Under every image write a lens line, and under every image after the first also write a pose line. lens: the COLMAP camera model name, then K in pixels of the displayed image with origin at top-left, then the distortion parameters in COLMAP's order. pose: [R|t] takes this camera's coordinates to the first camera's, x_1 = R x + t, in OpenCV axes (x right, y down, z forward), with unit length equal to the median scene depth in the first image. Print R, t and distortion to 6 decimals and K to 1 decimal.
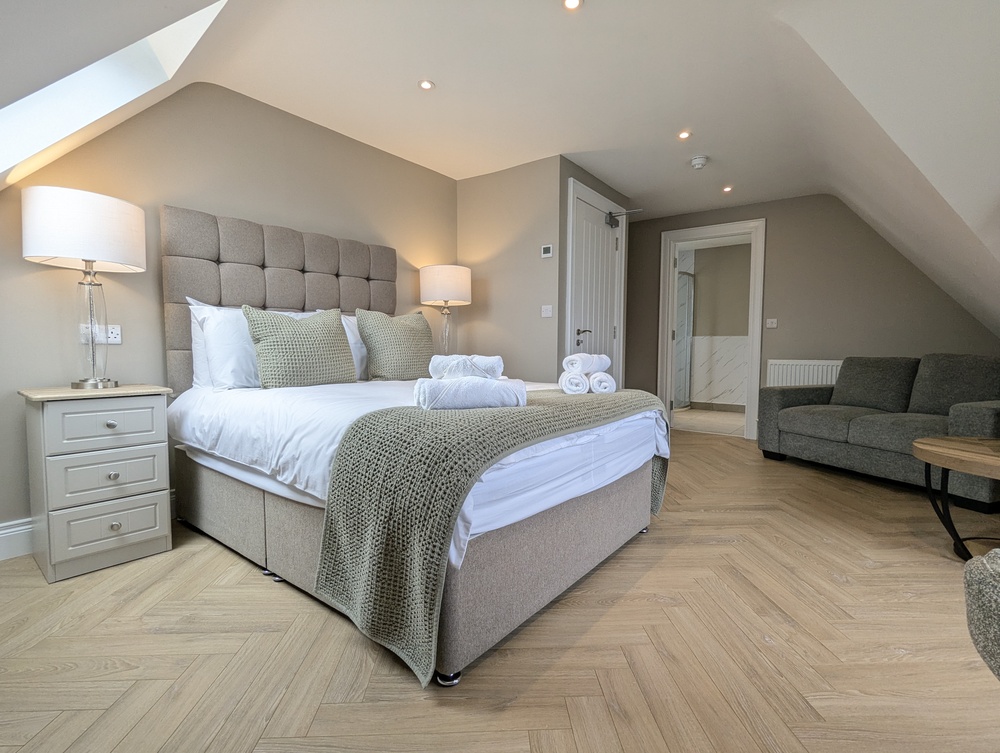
lens RADIAL K [[477.9, 0, 495.3], [0, 477.9, 373.6], [0, 0, 1]] dist [0.000630, -0.001115]
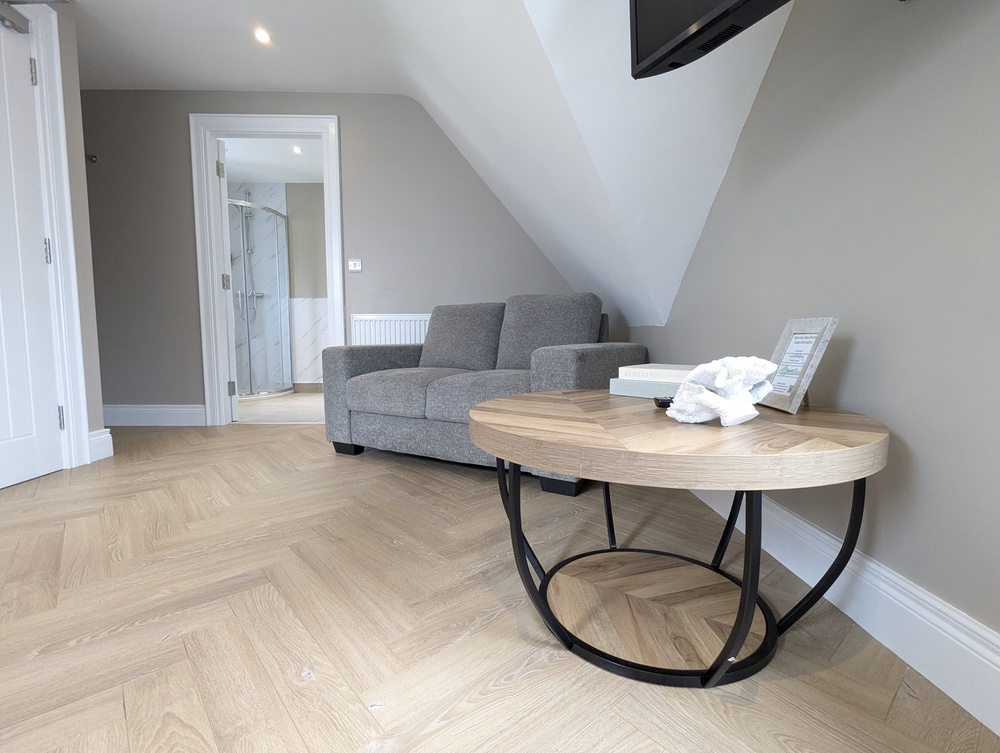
lens RADIAL K [[477.9, 0, 501.5], [0, 477.9, 376.0], [0, 0, 1]] dist [0.000630, -0.001115]
pose [[0.779830, -0.064157, 0.622695, 0.356834], [0.046865, 0.997926, 0.044126, 0.052887], [-0.624234, -0.005228, 0.781220, 0.356526]]
